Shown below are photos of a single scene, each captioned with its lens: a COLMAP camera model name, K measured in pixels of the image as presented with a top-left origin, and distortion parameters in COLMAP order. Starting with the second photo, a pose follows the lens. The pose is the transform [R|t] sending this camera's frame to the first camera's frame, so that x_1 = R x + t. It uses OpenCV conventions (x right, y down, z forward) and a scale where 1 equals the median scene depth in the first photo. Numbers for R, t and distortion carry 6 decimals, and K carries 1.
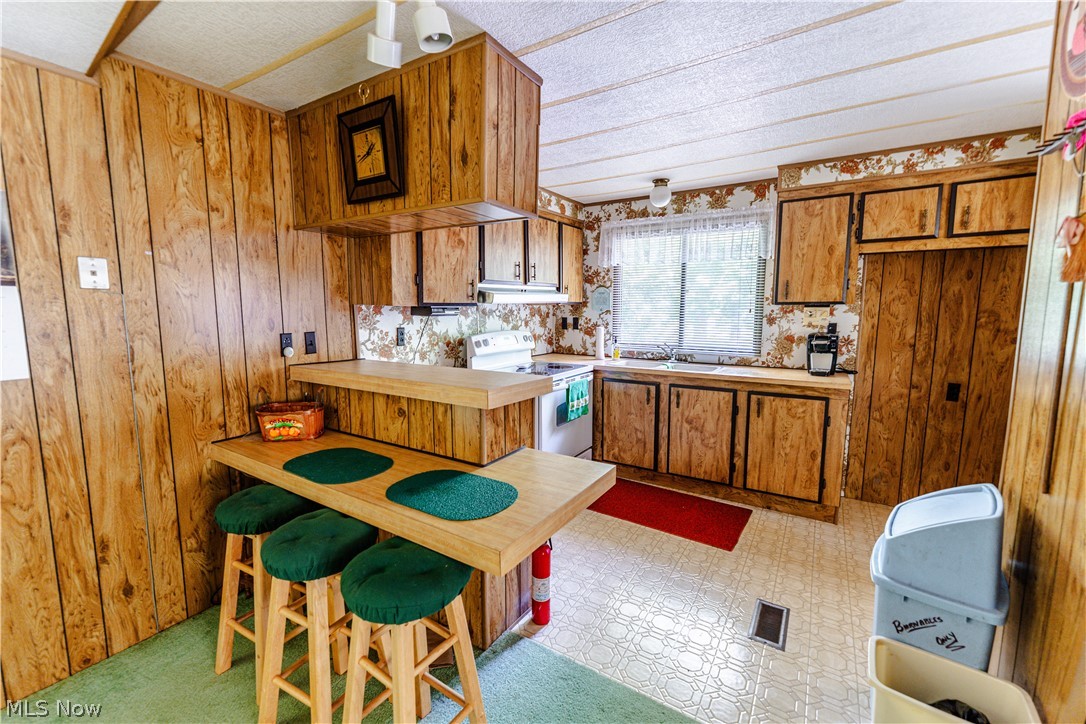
lens RADIAL K [[445.9, 0, 543.0], [0, 445.9, 362.0], [0, 0, 1]] dist [0.011092, -0.007281]
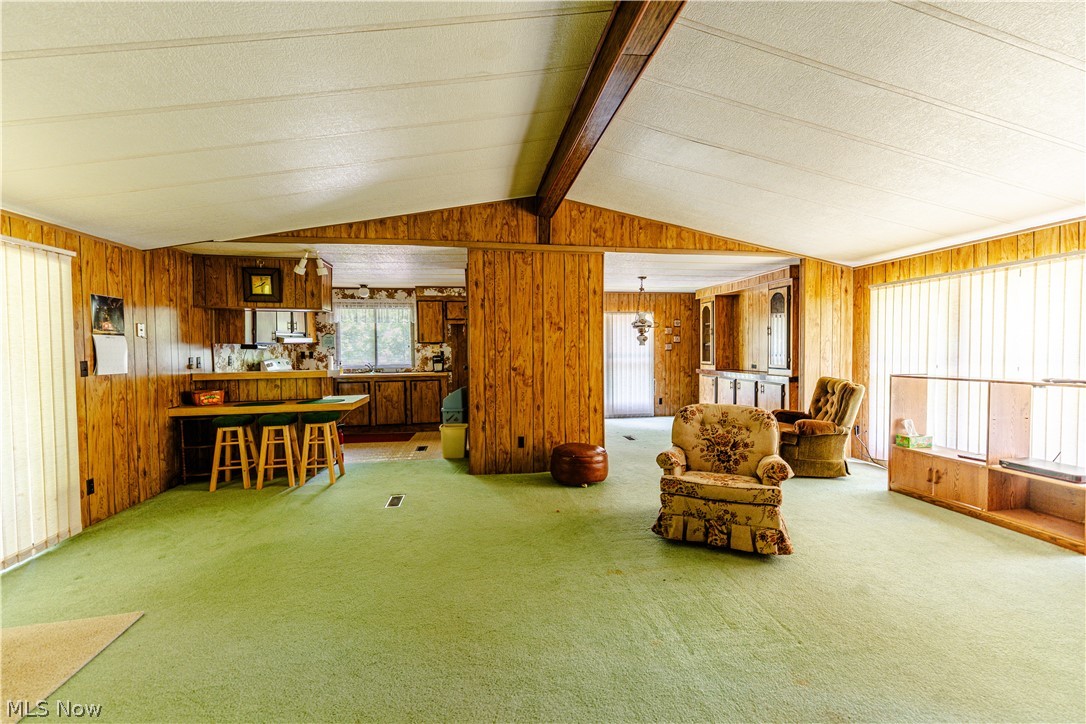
lens RADIAL K [[445.9, 0, 543.0], [0, 445.9, 362.0], [0, 0, 1]] dist [0.011092, -0.007281]
pose [[0.754802, -0.029894, 0.655271, -0.575212], [0.089943, 0.994242, -0.058246, 0.179169], [-0.649757, 0.102902, 0.753145, -1.289700]]
